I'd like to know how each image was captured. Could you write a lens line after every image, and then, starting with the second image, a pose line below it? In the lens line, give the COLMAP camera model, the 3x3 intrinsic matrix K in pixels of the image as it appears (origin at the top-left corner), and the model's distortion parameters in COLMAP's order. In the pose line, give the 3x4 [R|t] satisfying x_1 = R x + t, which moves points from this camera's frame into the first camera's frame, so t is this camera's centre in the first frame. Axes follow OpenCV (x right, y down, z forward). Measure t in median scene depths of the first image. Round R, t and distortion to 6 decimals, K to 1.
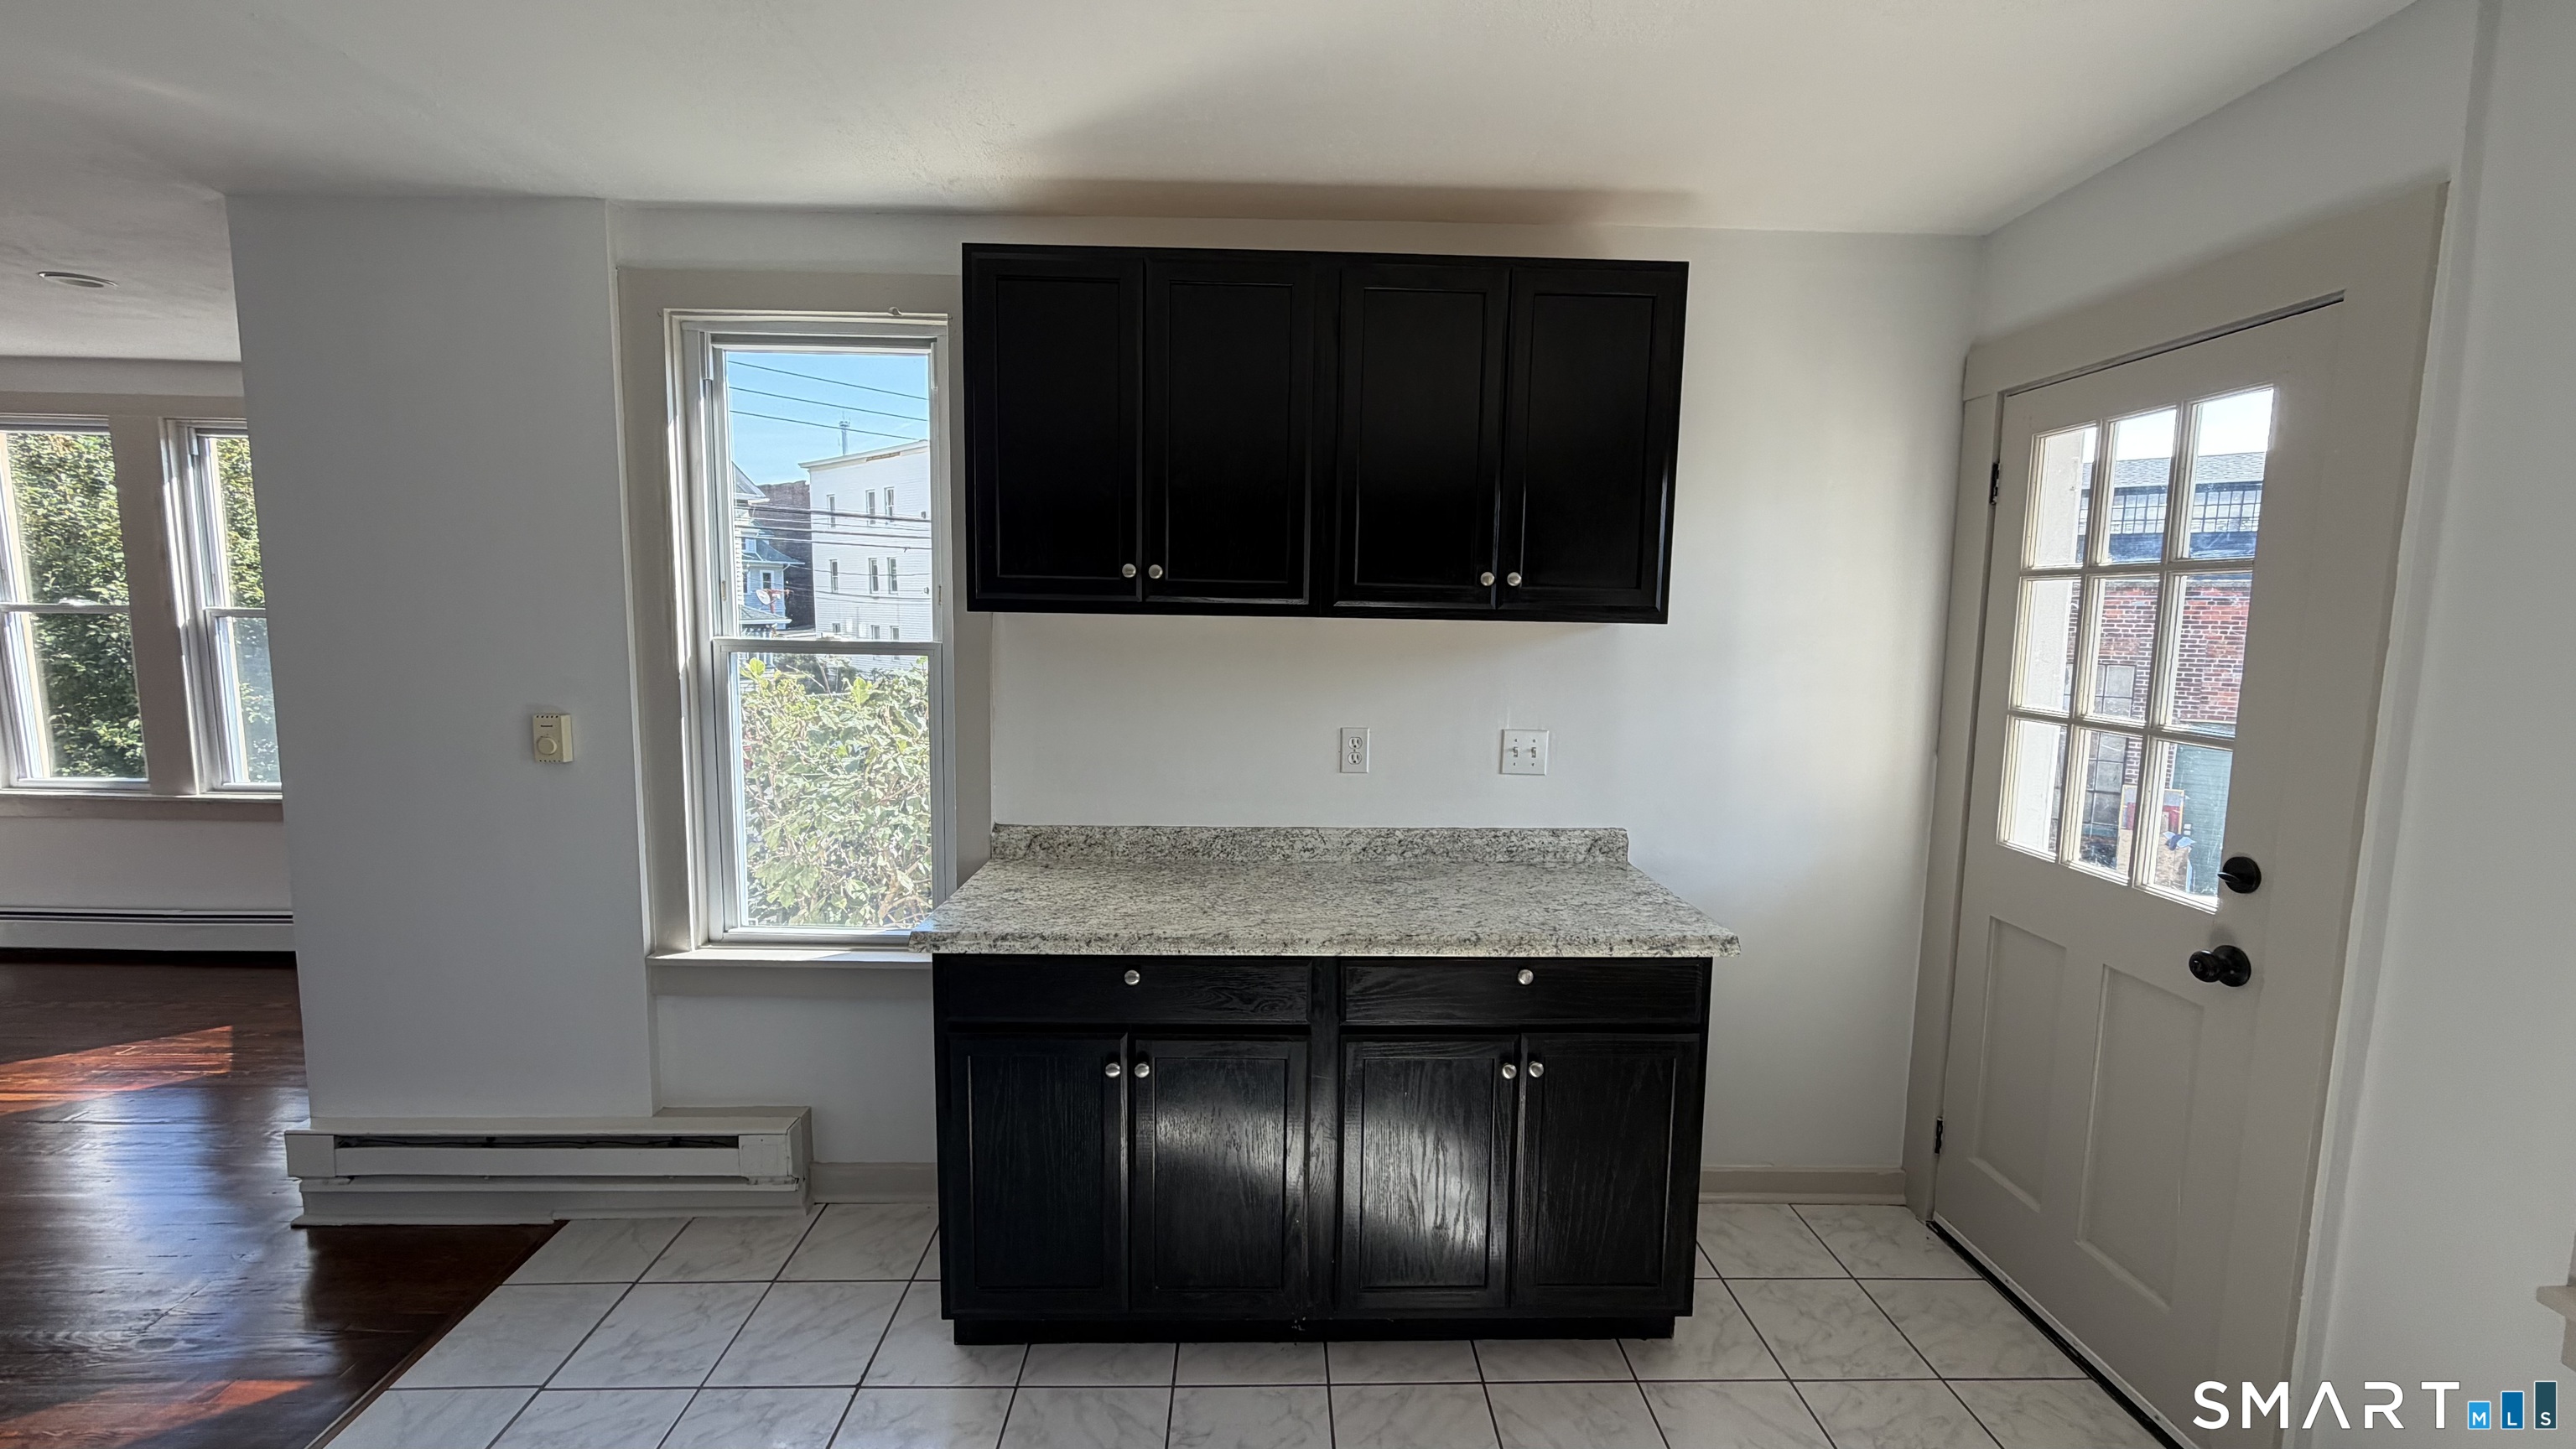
lens RADIAL K [[1028.2, 0, 1280.6], [0, 1028.2, 724.8], [0, 0, 1]] dist [-0.001286, 0.000301]
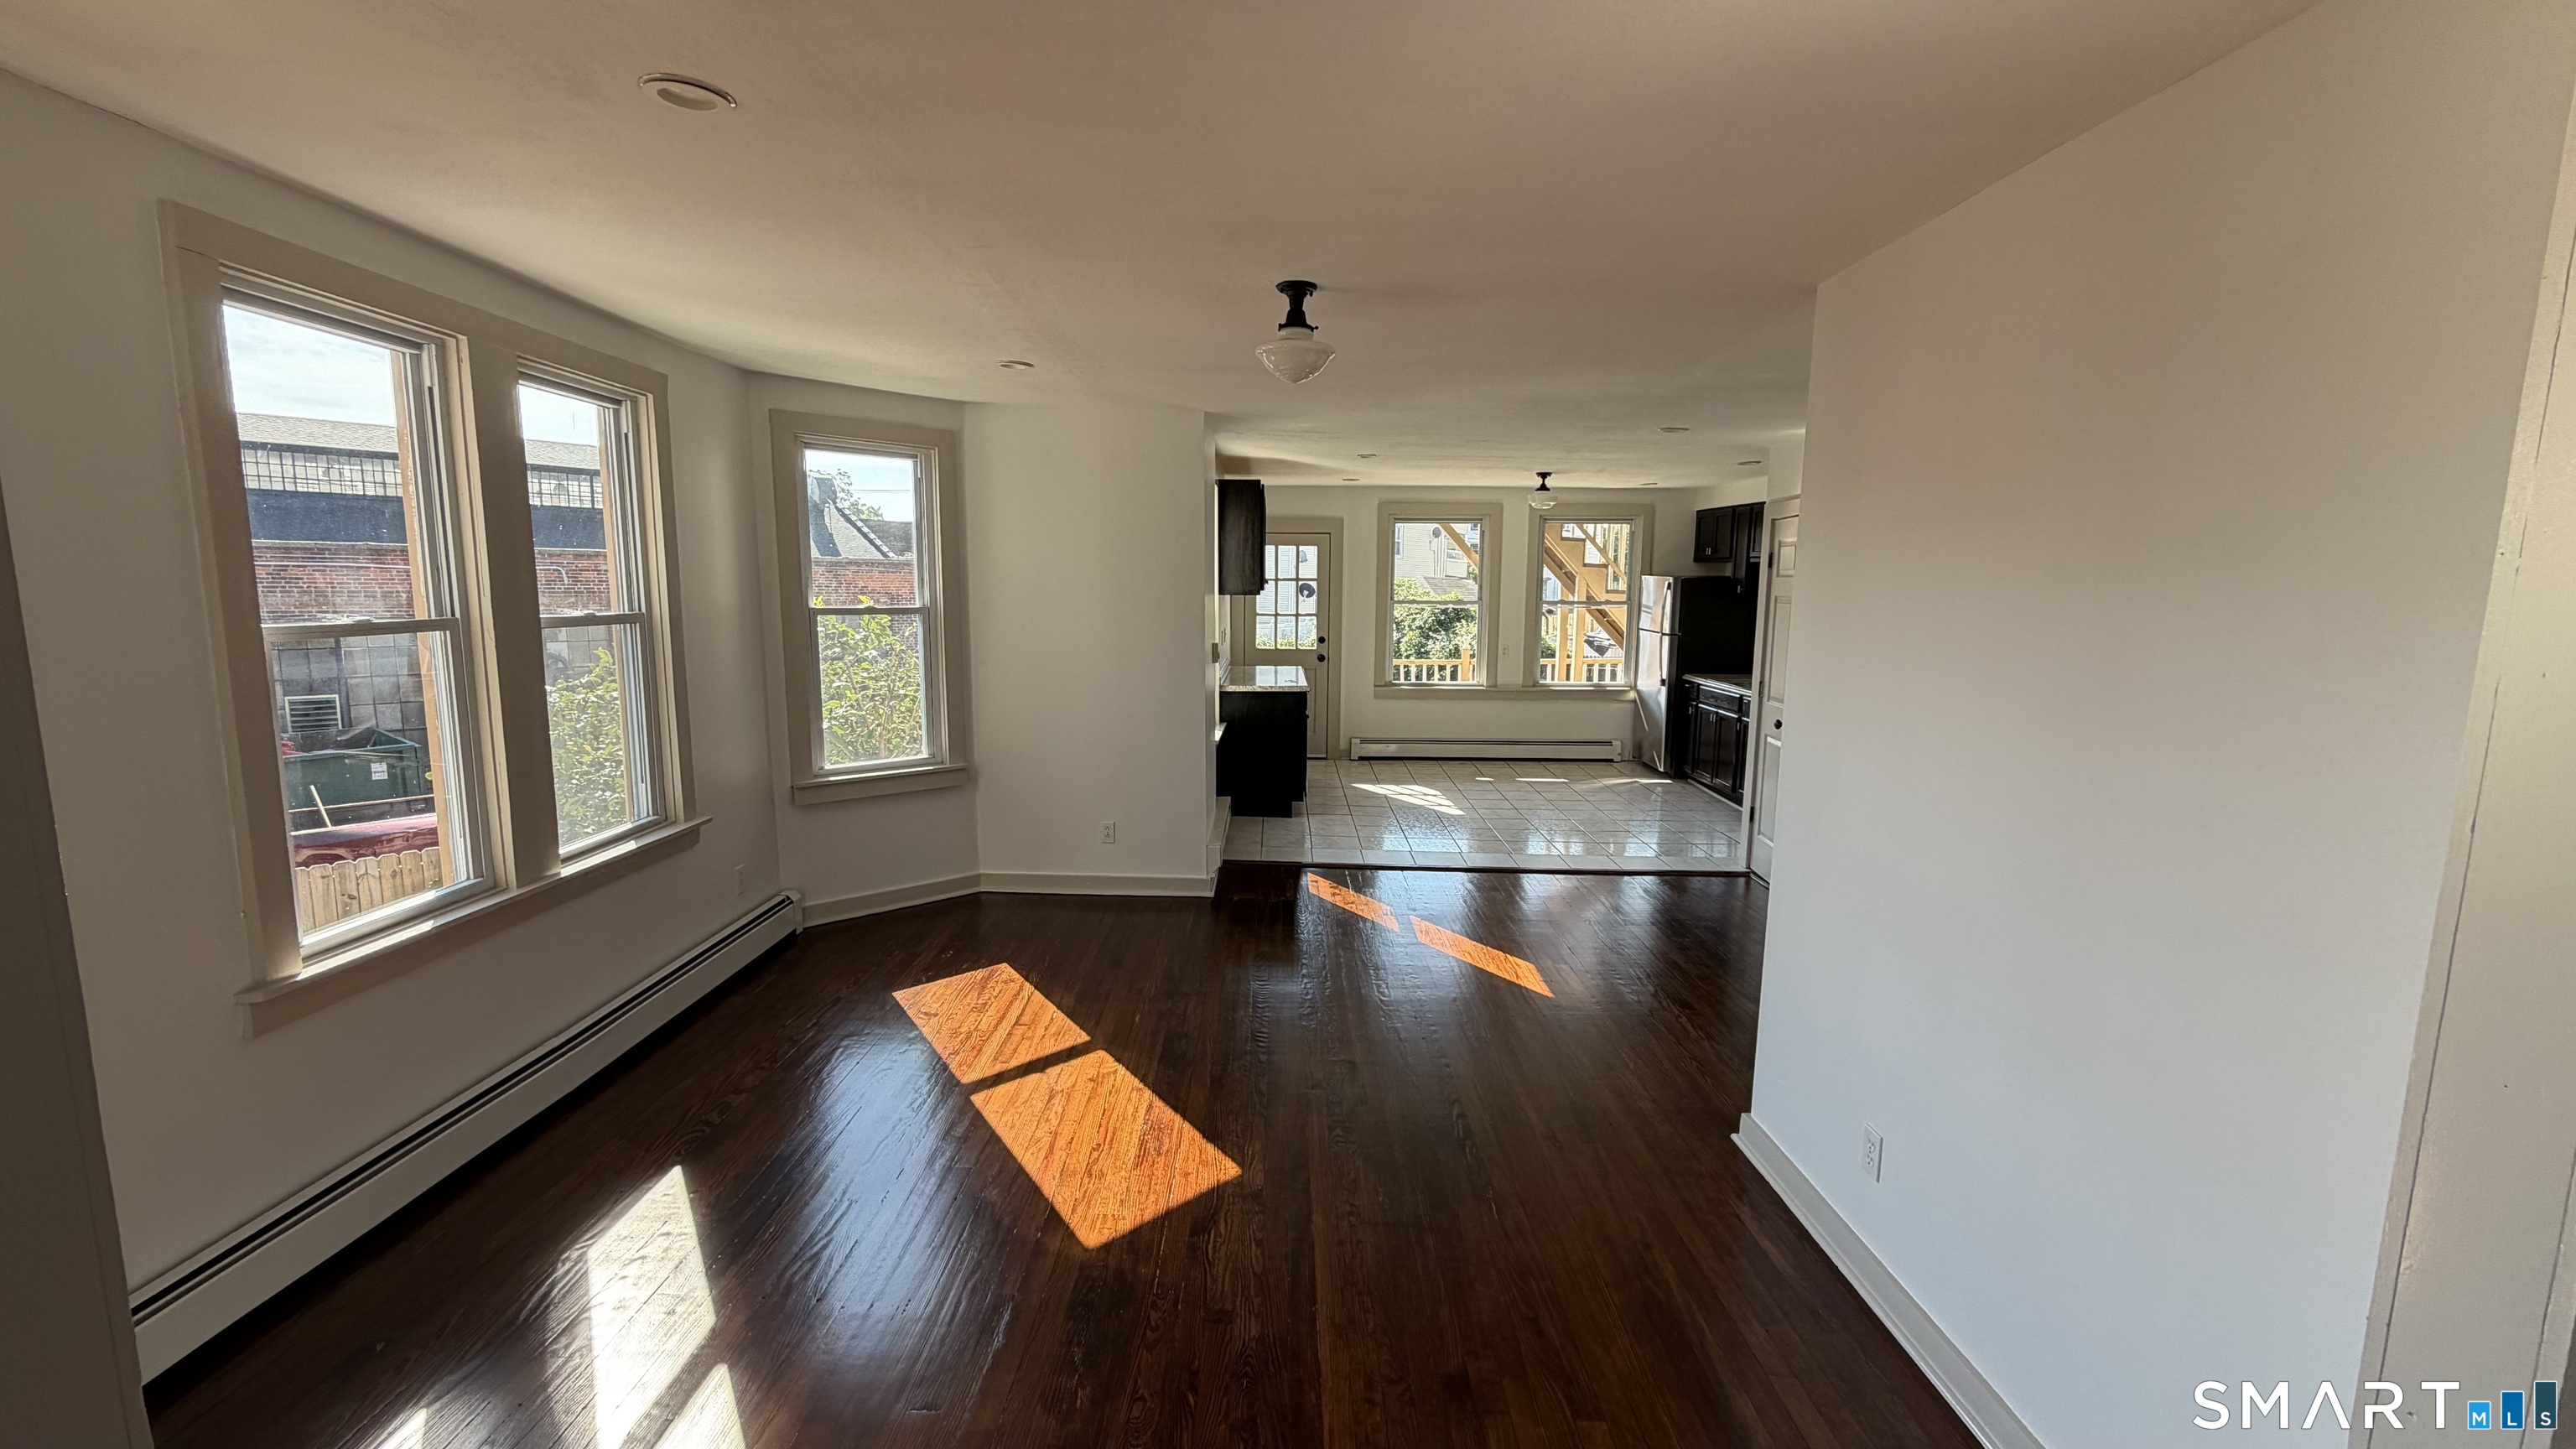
lens RADIAL K [[1028.2, 0, 1280.6], [0, 1028.2, 724.8], [0, 0, 1]] dist [-0.001286, 0.000301]
pose [[0.011965, -0.149288, 0.988721, -3.502730], [0.102990, 0.983717, 0.147286, -0.179812], [-0.994610, 0.100066, 0.027146, 0.906113]]
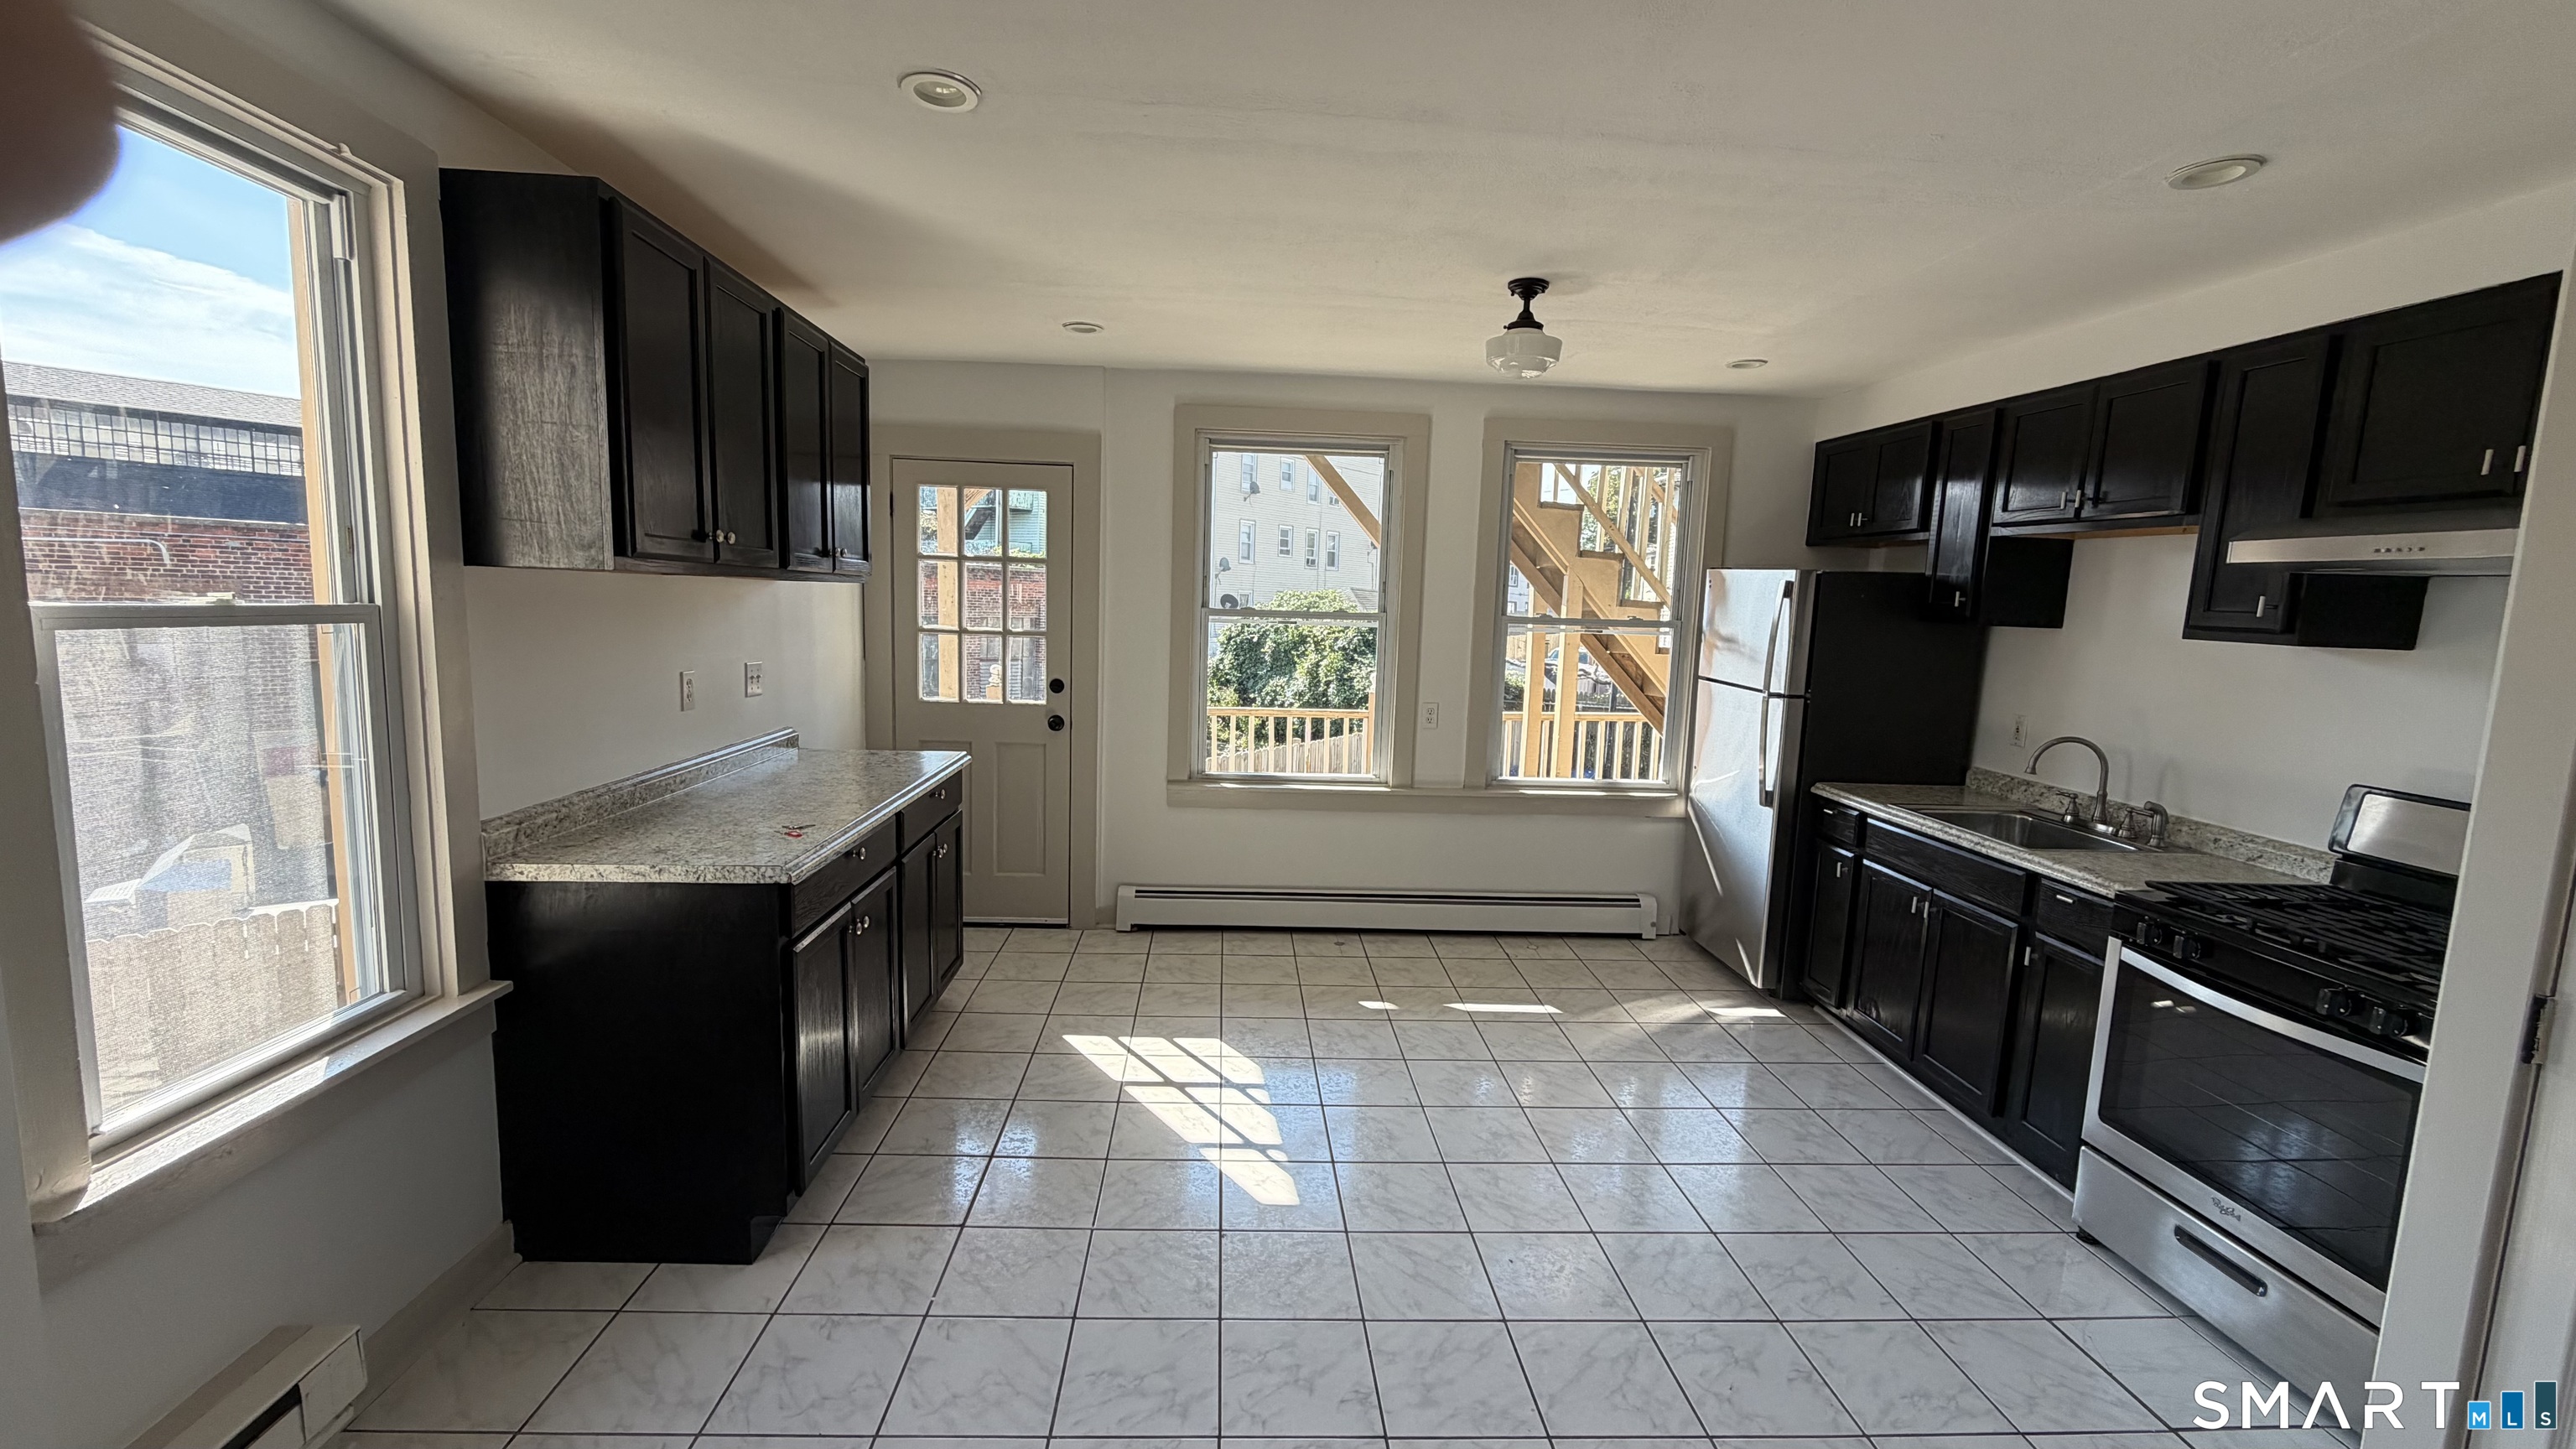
lens RADIAL K [[1028.2, 0, 1280.6], [0, 1028.2, 724.8], [0, 0, 1]] dist [-0.001286, 0.000301]
pose [[-0.039423, -0.135867, 0.989942, -1.307895], [0.077436, 0.987318, 0.138590, -0.055101], [-0.996218, 0.082121, -0.028402, 0.434726]]
